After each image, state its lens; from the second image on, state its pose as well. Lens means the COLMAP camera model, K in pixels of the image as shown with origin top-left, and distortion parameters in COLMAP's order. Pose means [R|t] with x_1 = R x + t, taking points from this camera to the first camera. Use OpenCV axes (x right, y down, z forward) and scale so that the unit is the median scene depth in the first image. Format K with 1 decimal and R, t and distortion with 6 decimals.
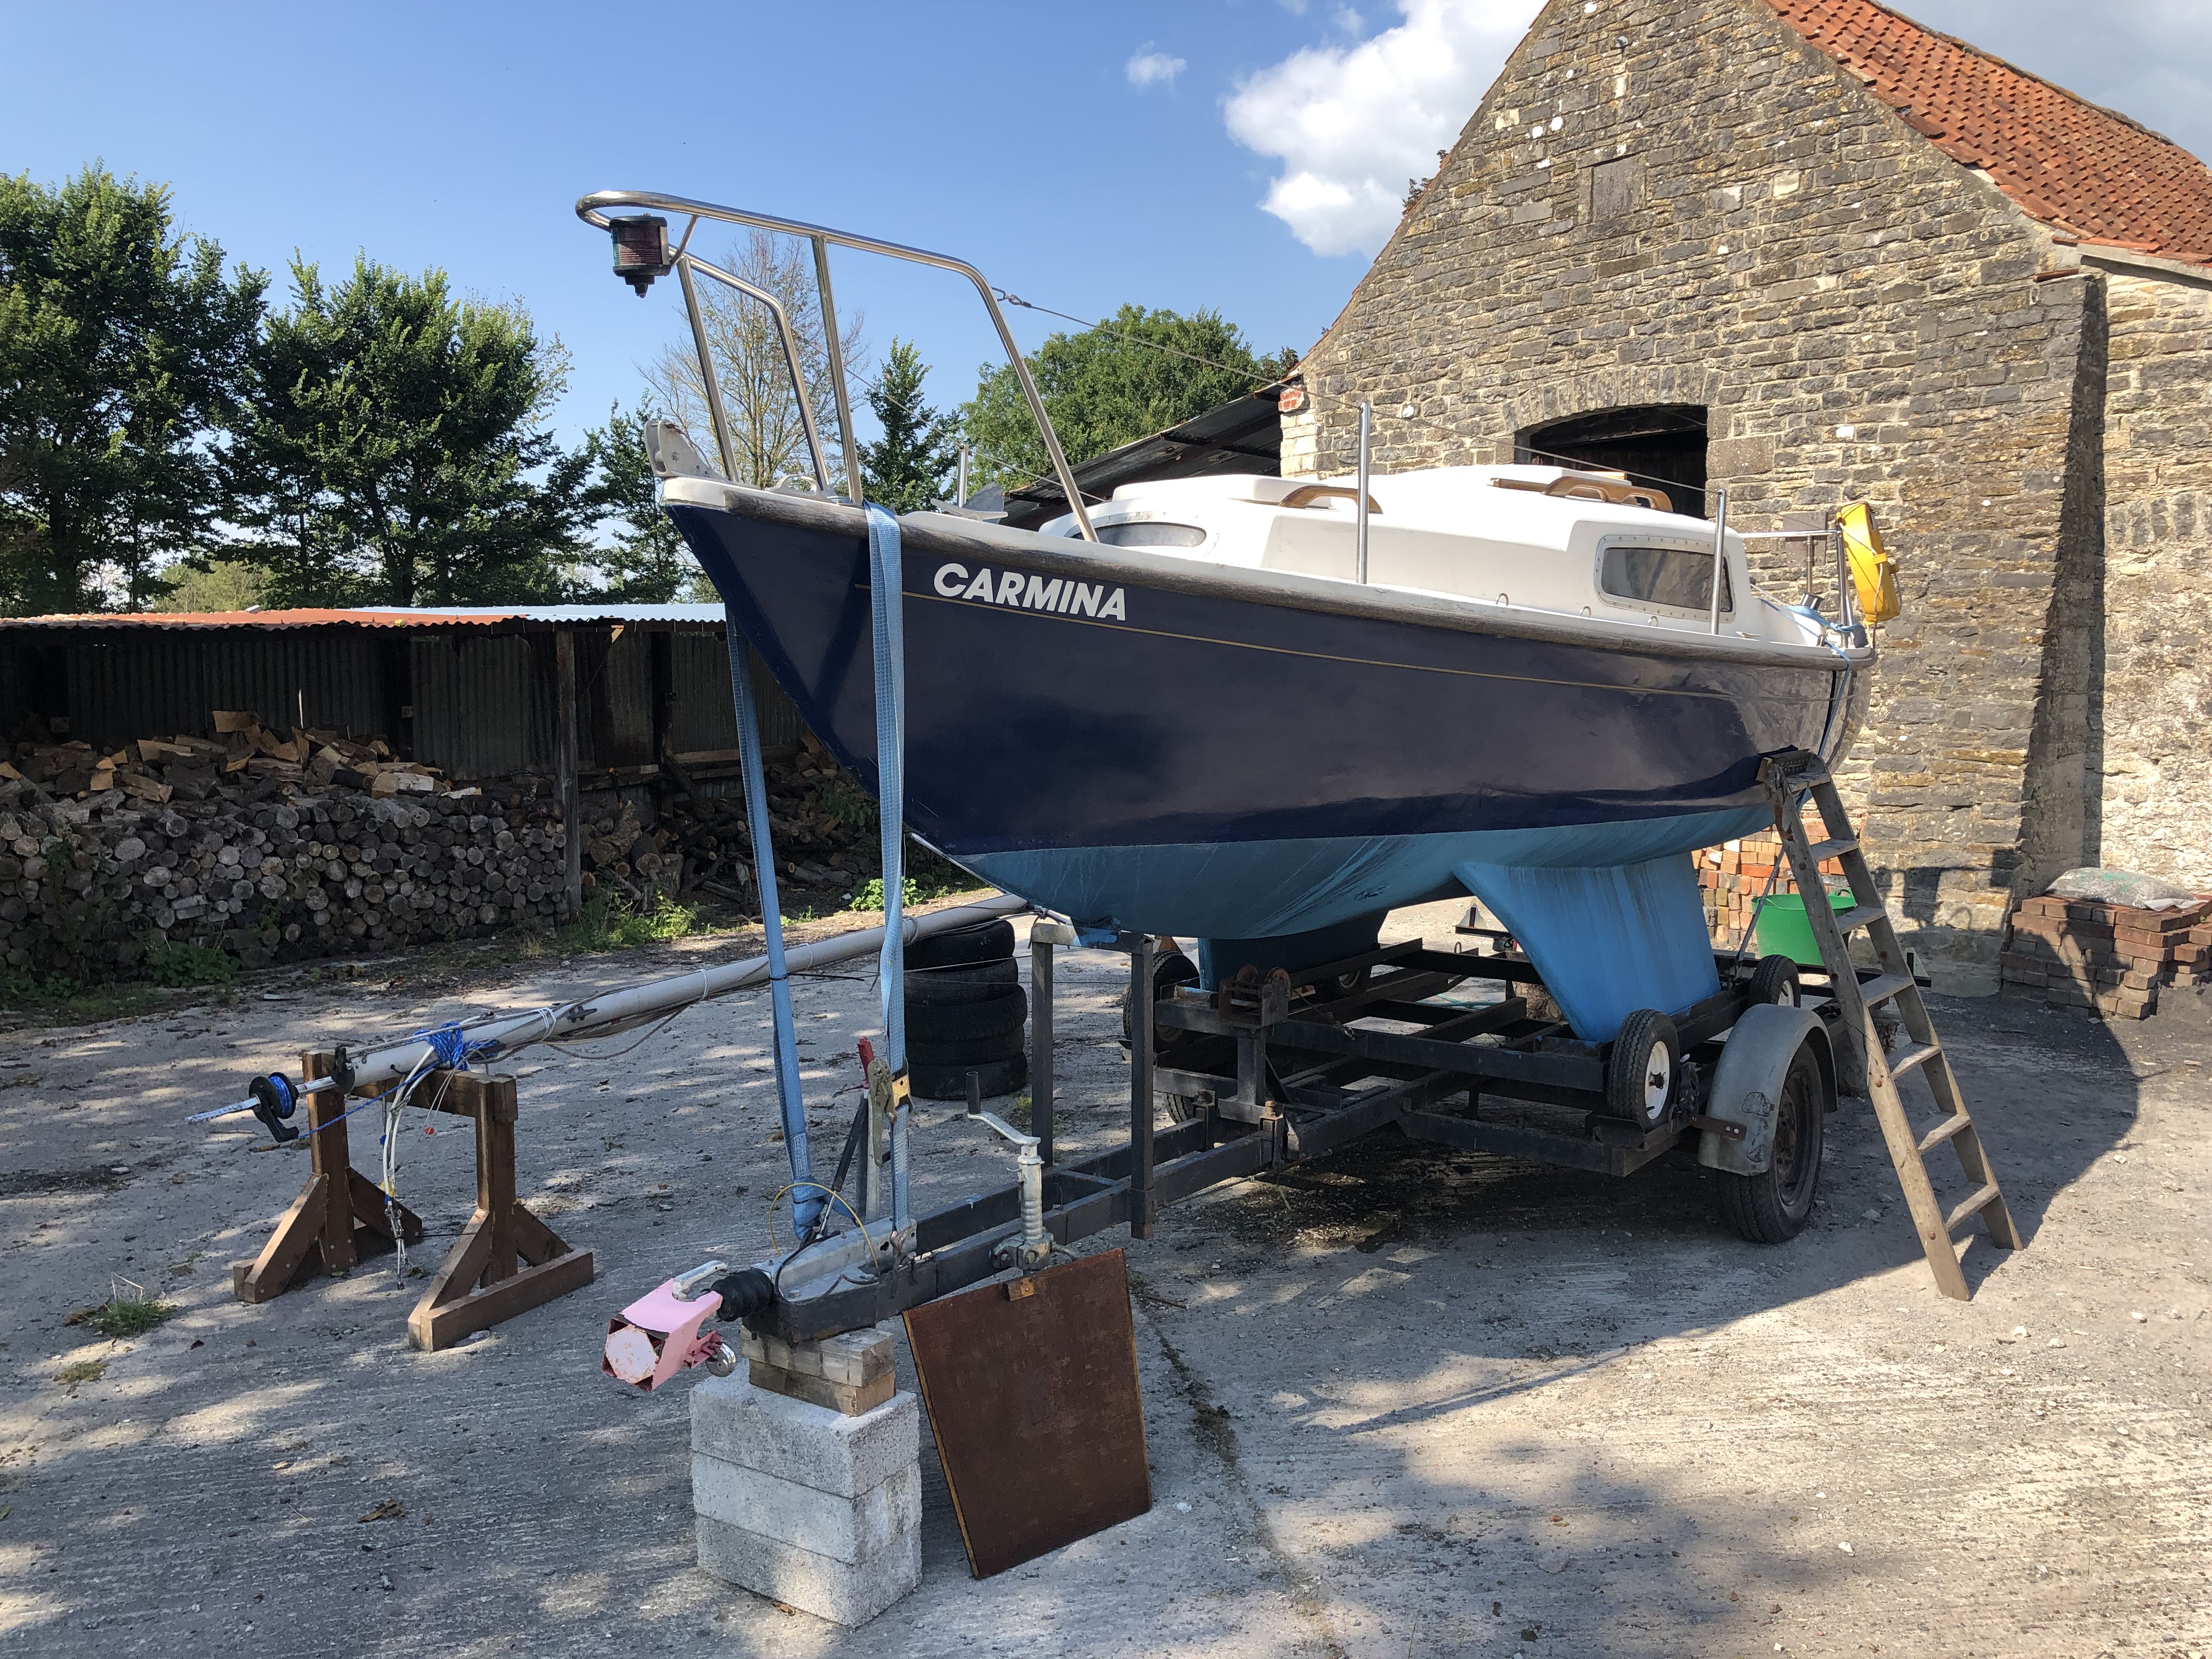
lens RADIAL K [[1833.8, 0, 1065.1], [0, 1833.8, 837.2], [0, 0, 1]] dist [-0.011719, 0.075889]
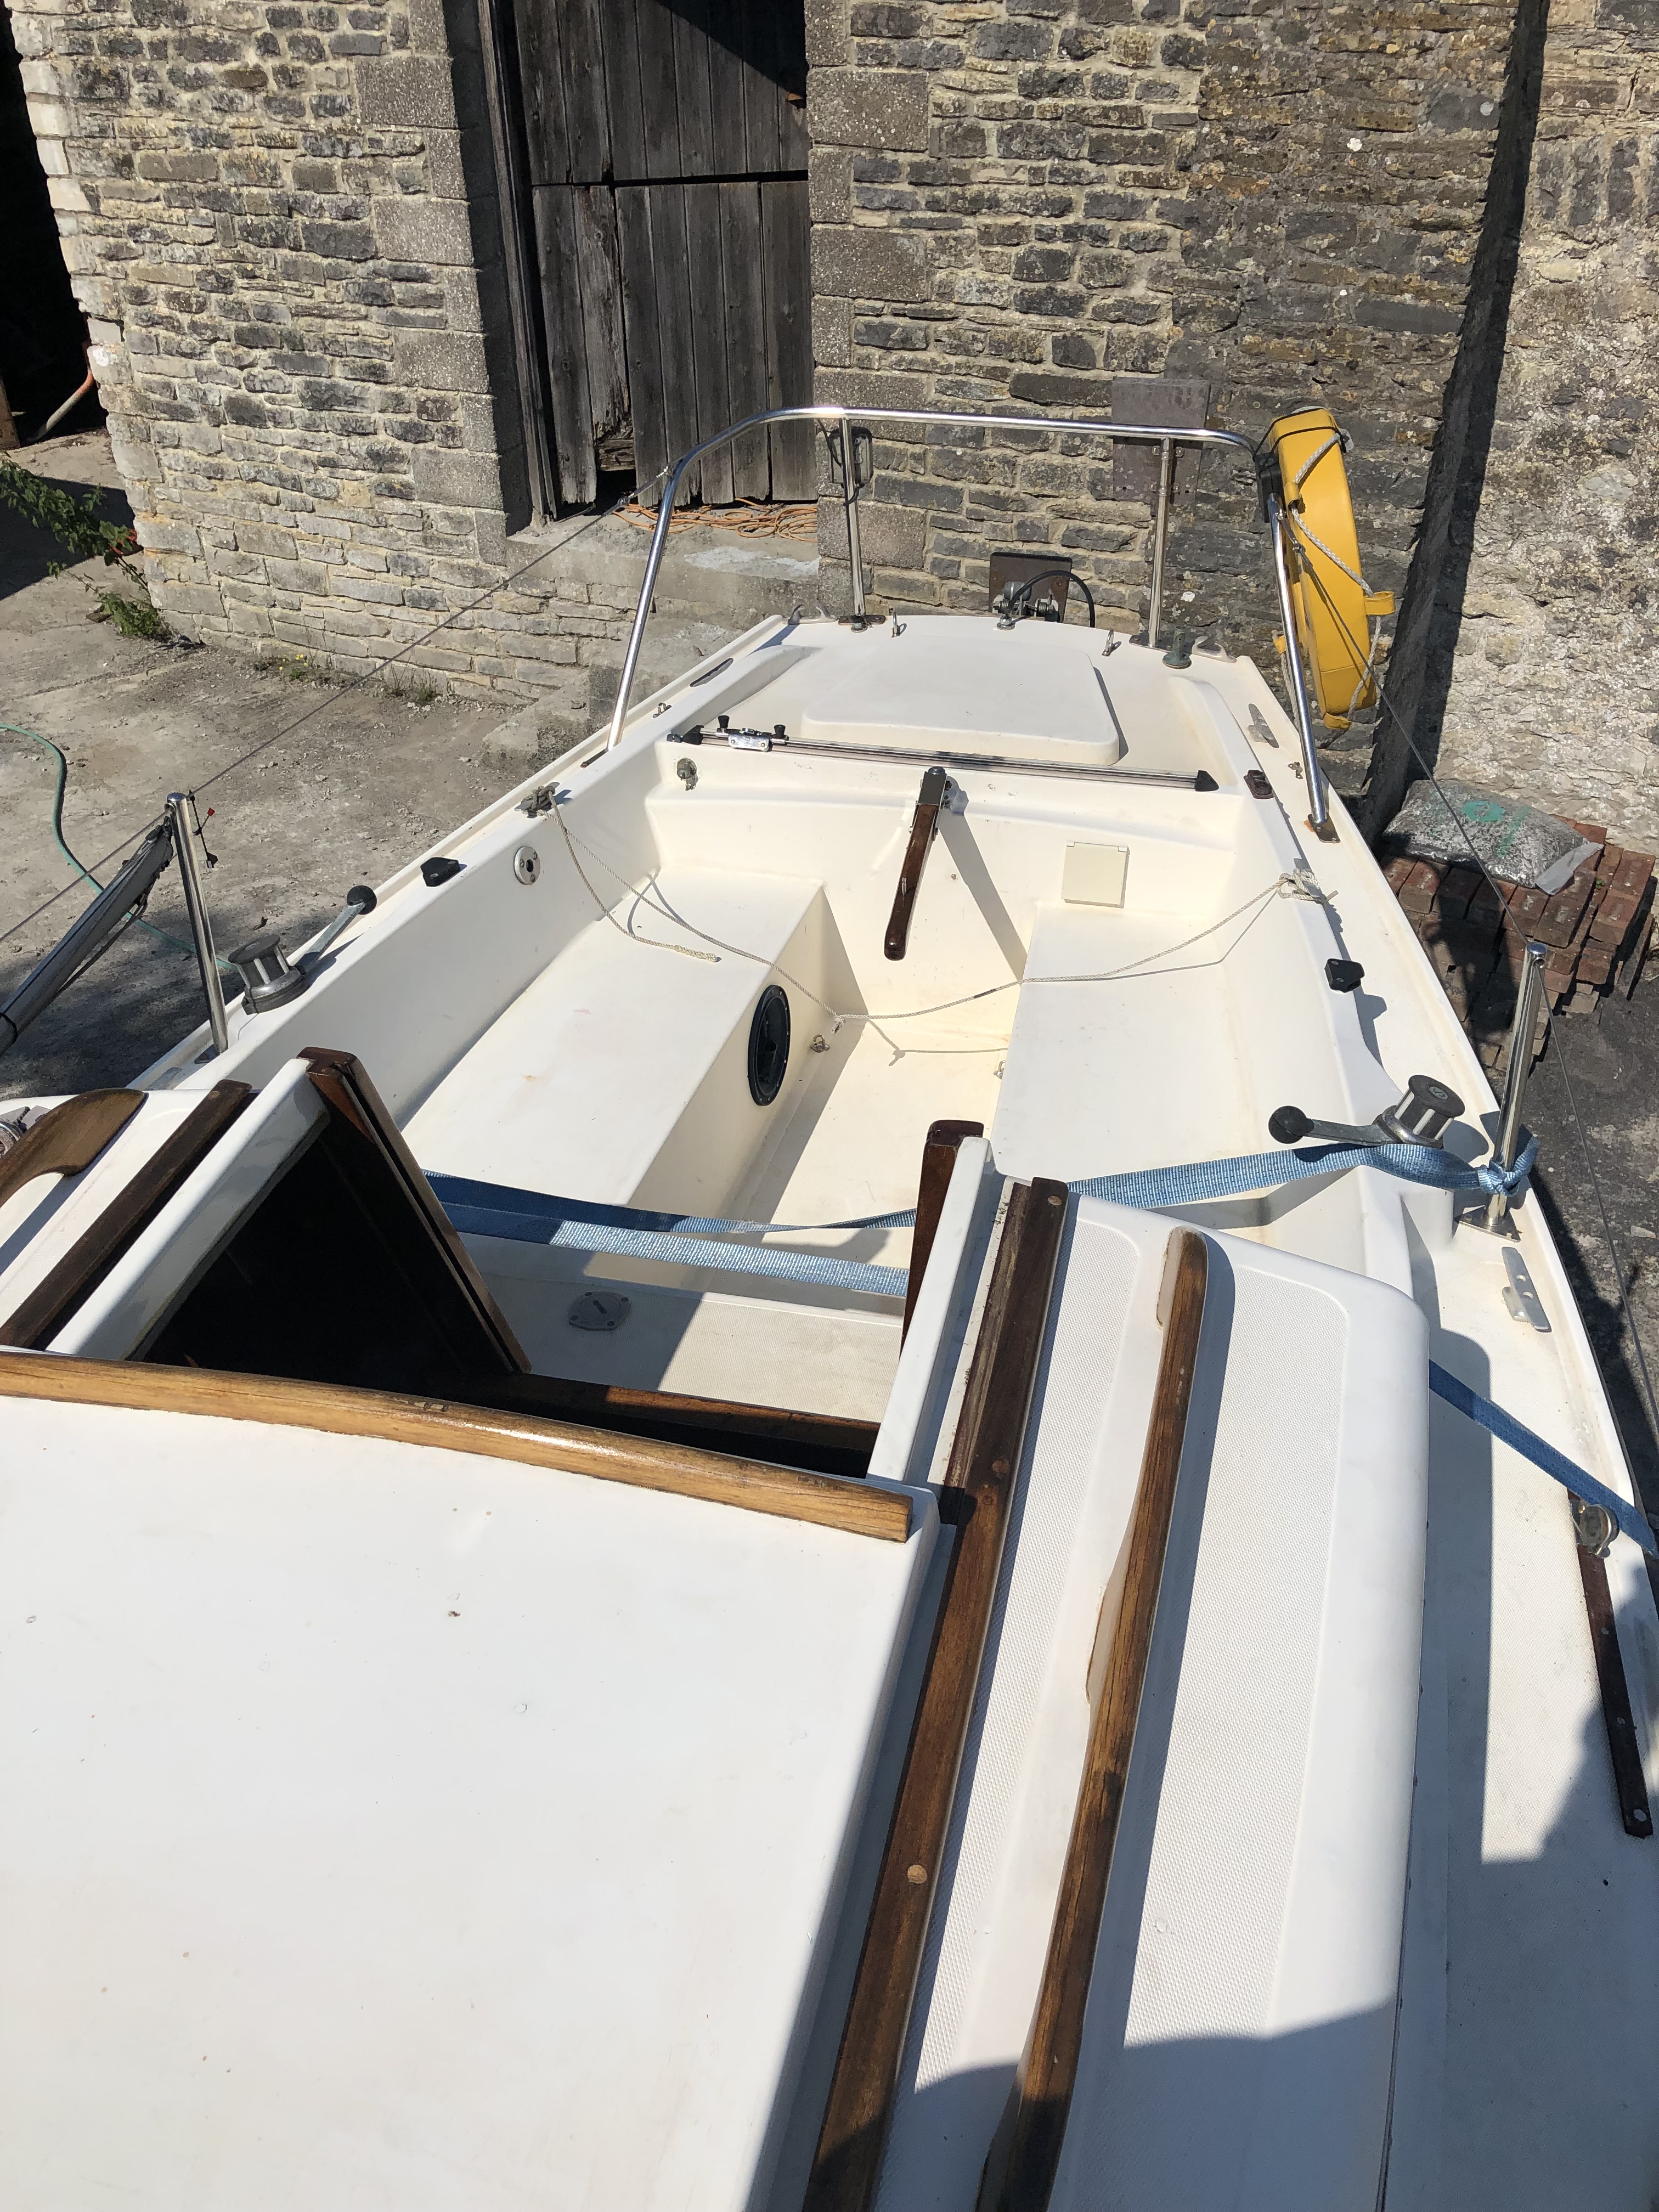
lens RADIAL K [[1810.3, 0, 837.2], [0, 1810.3, 1103.2], [0, 0, 1]] dist [0.037579, -0.007897]
pose [[0.910744, -0.248492, 0.329843, 0.118641], [0.055103, 0.864688, 0.499277, -0.204628], [-0.409278, -0.436539, 0.801203, 0.495646]]
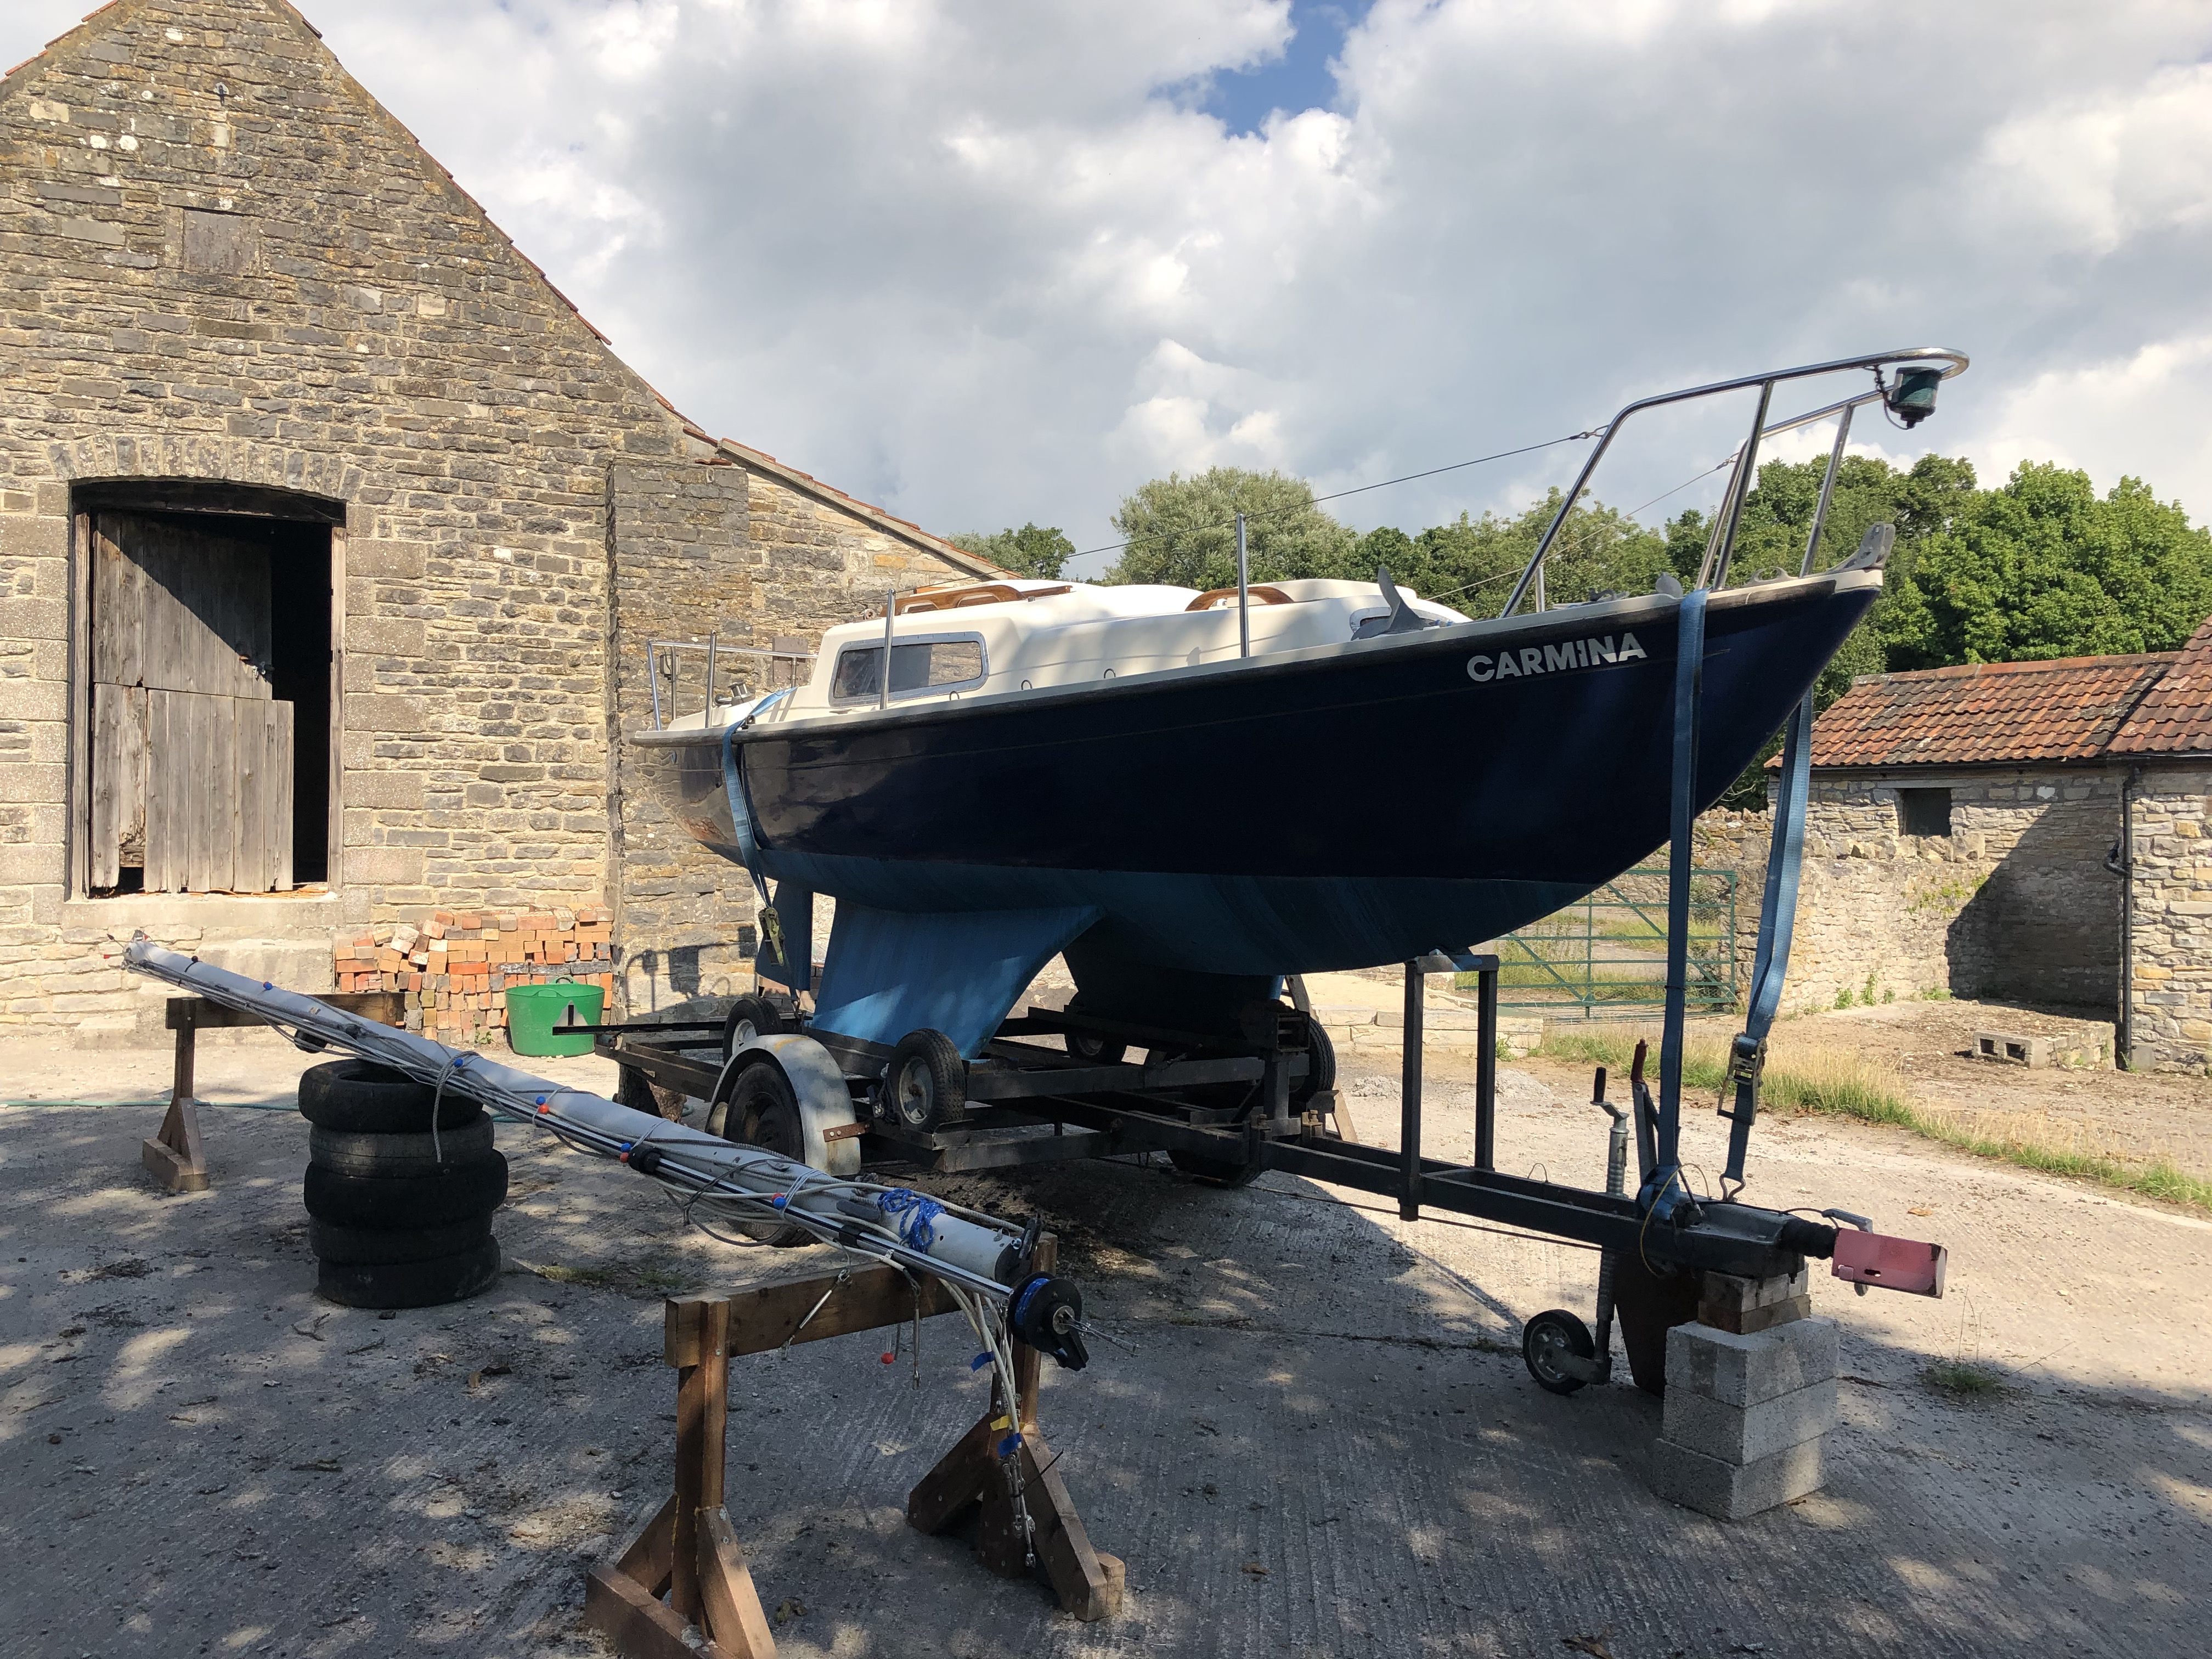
lens RADIAL K [[1833.2, 0, 1102.2], [0, 1833.2, 861.8], [0, 0, 1]] dist [0.000448, 0.012202]
pose [[0.282946, -0.010357, 0.959080, -0.540822], [0.067657, 0.997666, -0.009186, -0.008097], [-0.956747, 0.067487, 0.282986, 0.399994]]
